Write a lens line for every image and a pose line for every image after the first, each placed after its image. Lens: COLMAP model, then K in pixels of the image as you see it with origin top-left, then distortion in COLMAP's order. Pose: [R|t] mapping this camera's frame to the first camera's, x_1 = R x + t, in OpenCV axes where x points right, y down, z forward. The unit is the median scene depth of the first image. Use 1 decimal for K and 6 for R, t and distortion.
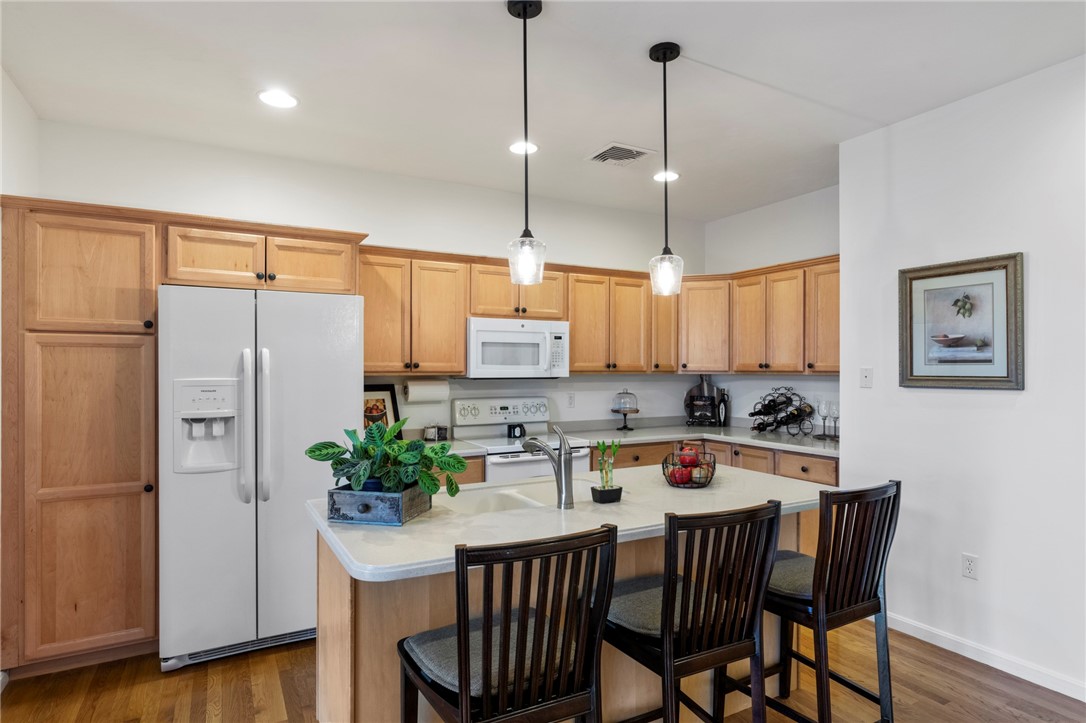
lens RADIAL K [[596.5, 0, 539.2], [0, 596.5, 362.6], [0, 0, 1]] dist [-0.001604, -0.000004]
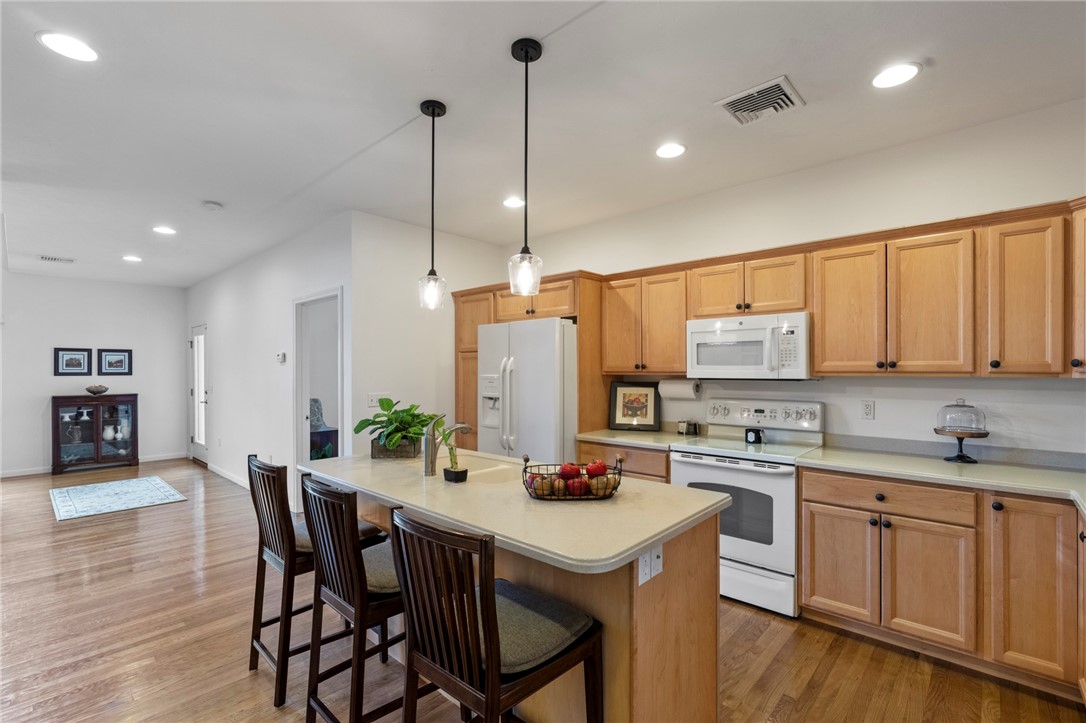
lens RADIAL K [[489.0, 0, 542.8], [0, 489.0, 367.9], [0, 0, 1]] dist [-0.012488, 0.005435]
pose [[0.318481, -0.003401, -0.947923, 0.584732], [0.012157, 0.999926, 0.000496, 0.004128], [0.947851, -0.011682, 0.318499, 0.452859]]
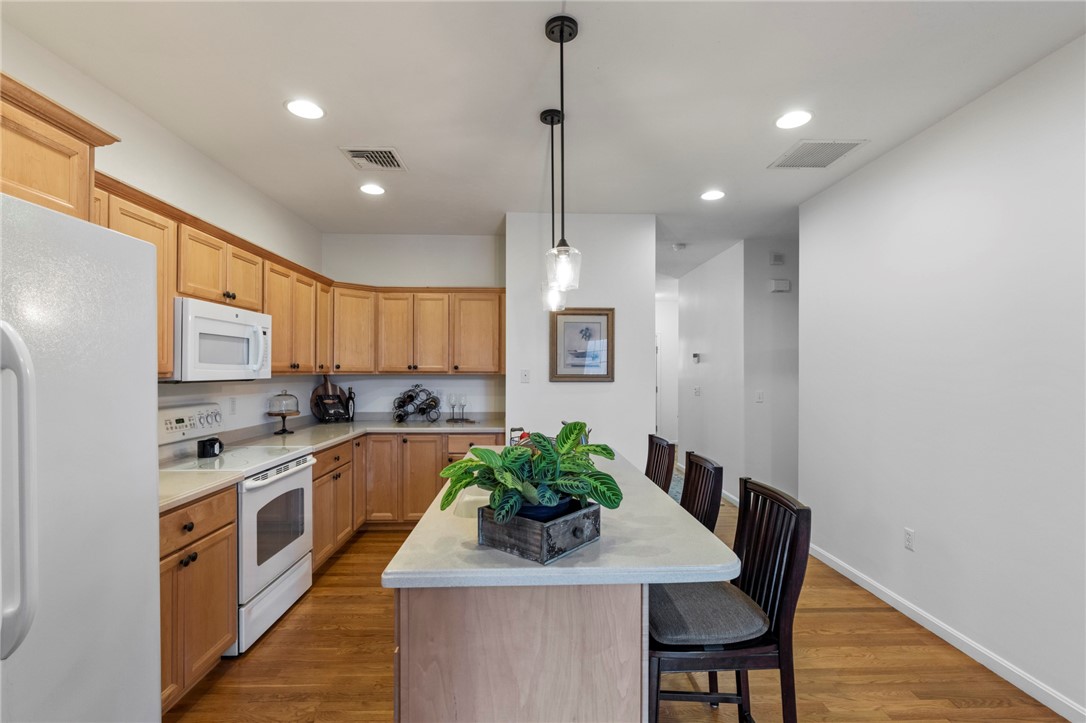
lens RADIAL K [[489.0, 0, 542.8], [0, 489.0, 367.9], [0, 0, 1]] dist [-0.012488, 0.005435]
pose [[0.448650, 0.006731, 0.893682, -0.421044], [-0.012597, 0.999920, -0.001207, 0.004646], [-0.893619, -0.010716, 0.448698, 0.327749]]
